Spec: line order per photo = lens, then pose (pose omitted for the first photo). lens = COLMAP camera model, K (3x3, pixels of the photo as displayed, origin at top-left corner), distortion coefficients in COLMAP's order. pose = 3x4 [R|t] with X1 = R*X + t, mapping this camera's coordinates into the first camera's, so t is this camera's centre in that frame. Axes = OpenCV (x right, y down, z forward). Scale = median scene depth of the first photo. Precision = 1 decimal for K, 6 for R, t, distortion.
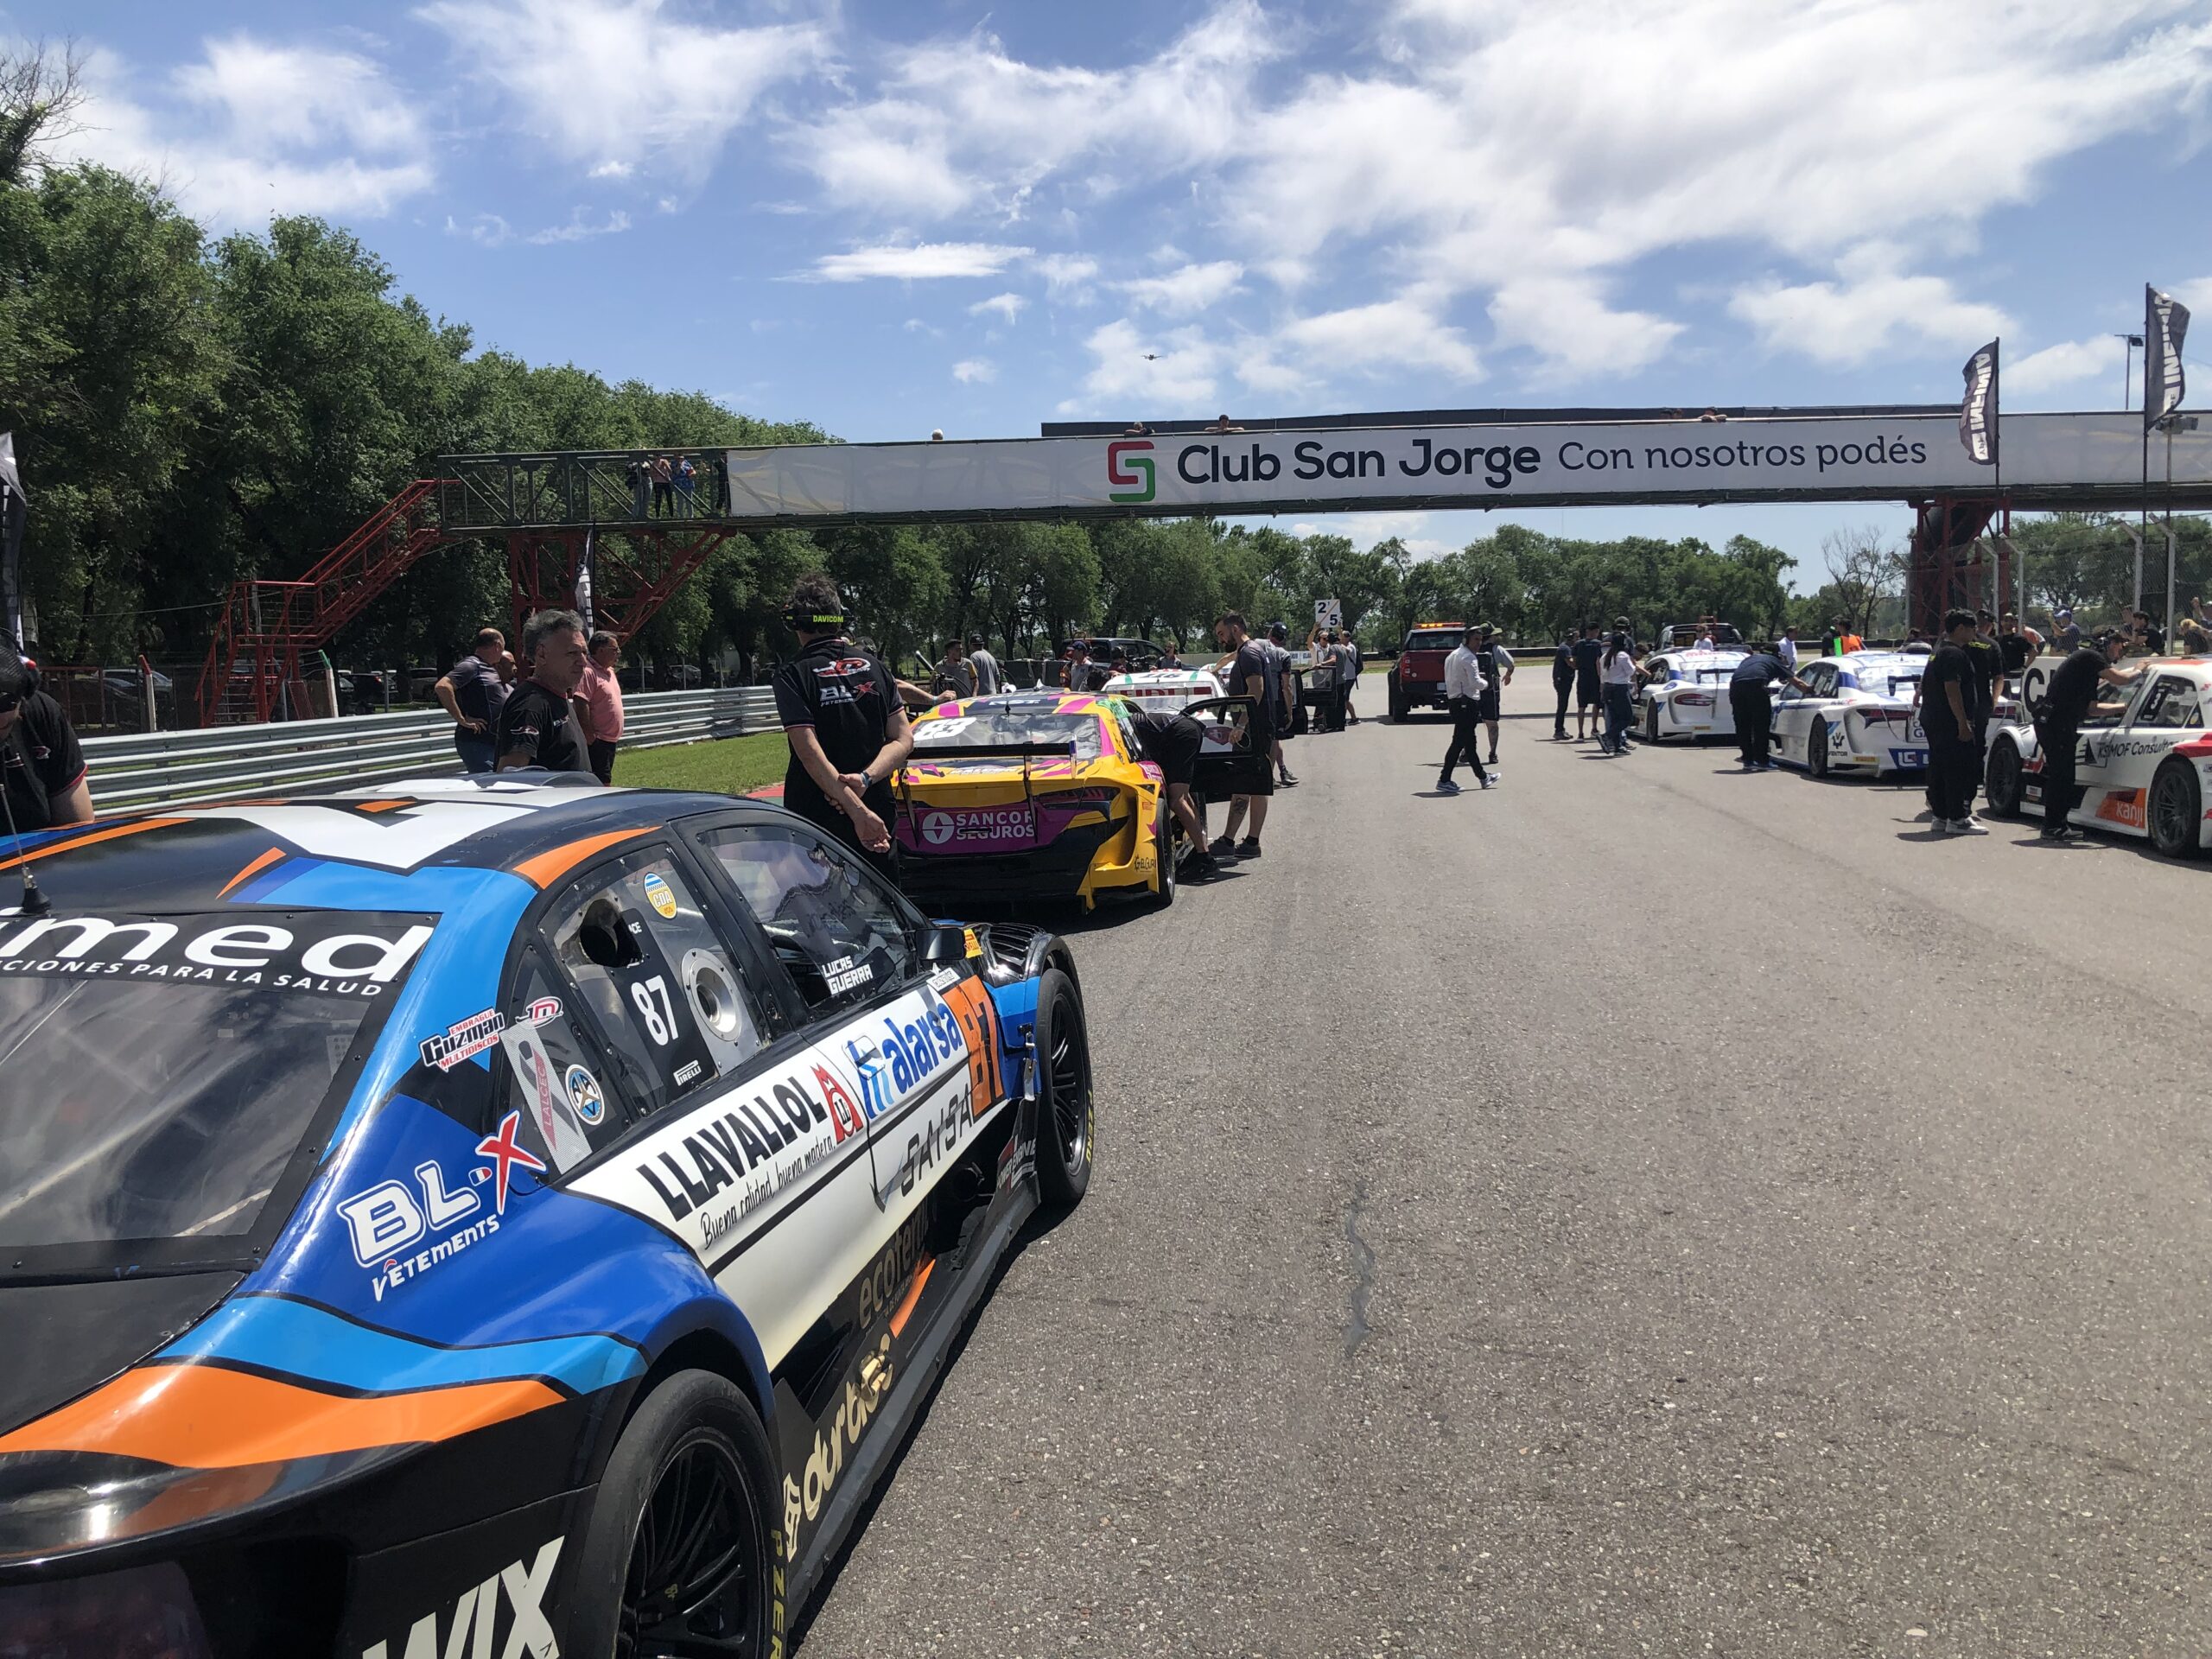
lens RADIAL K [[1835.8, 0, 1106.0], [0, 1835.8, 829.5], [0, 0, 1]] dist [0.046155, -0.104947]
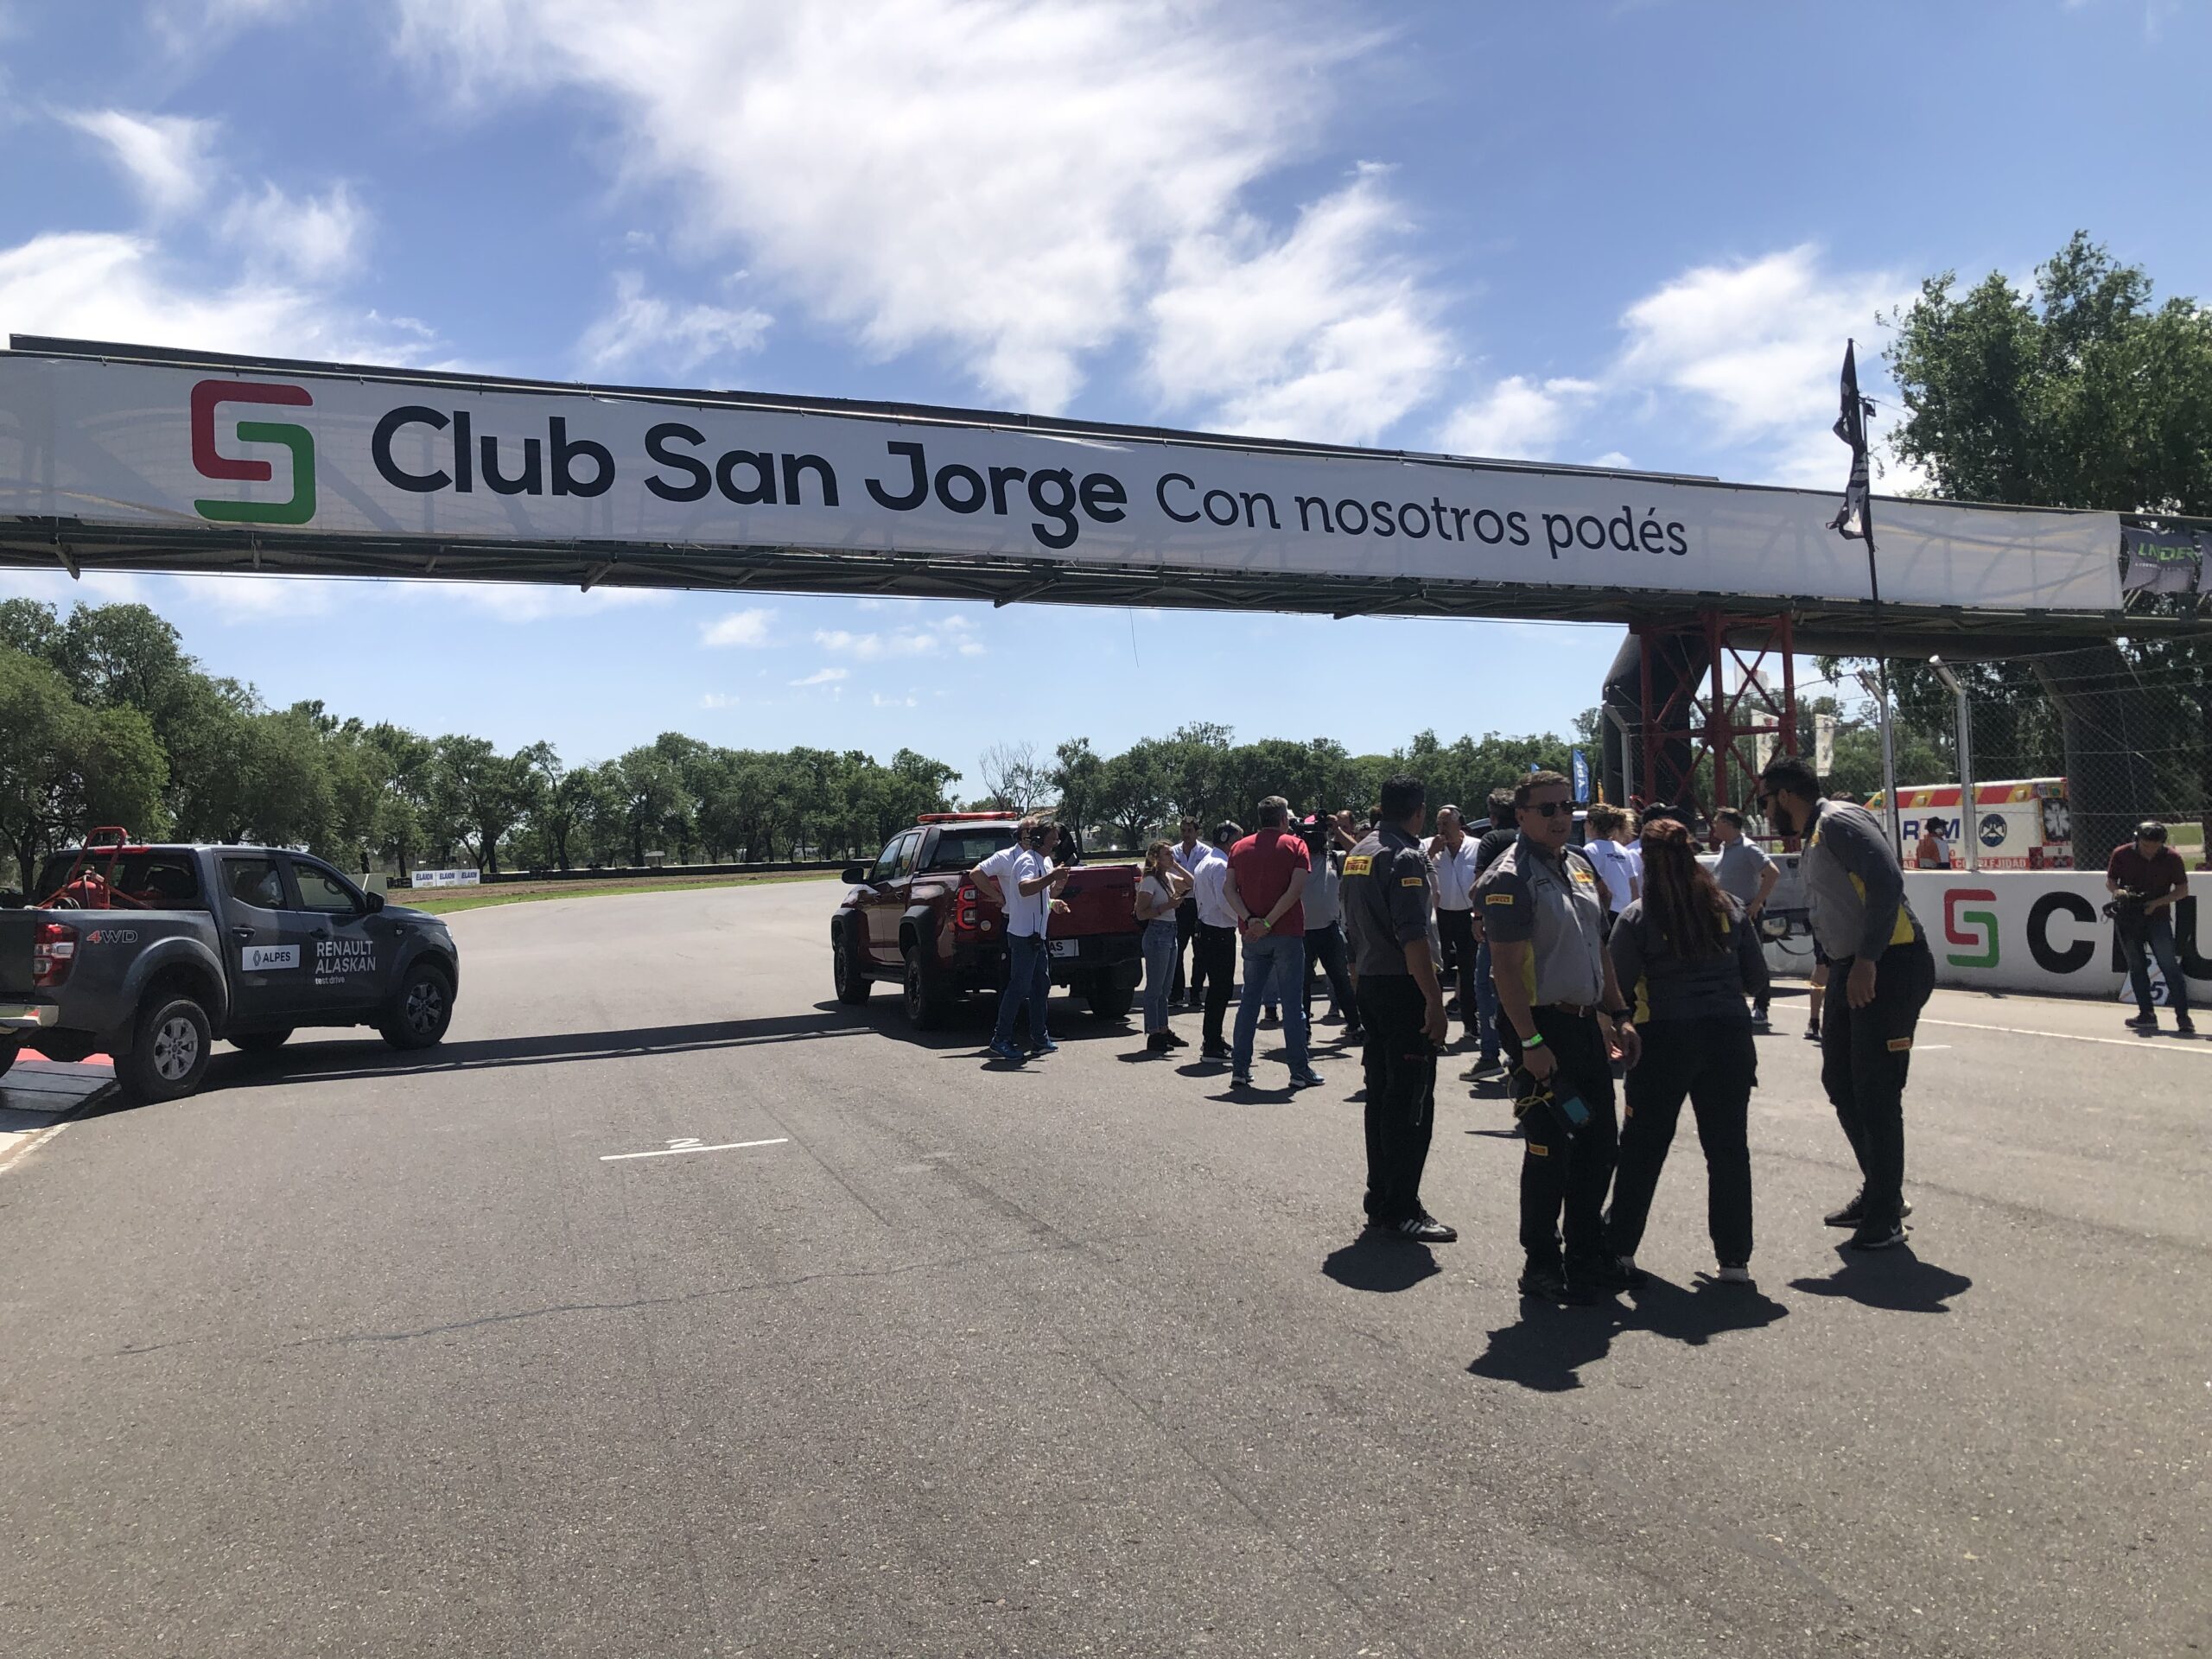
lens RADIAL K [[1835.8, 0, 1106.0], [0, 1835.8, 829.5], [0, 0, 1]] dist [0.046155, -0.104947]
pose [[0.892321, -0.000160, 0.451402, -0.001285], [0.053142, 0.993083, -0.104699, -0.025309], [-0.448263, 0.117414, 0.886157, 0.256591]]
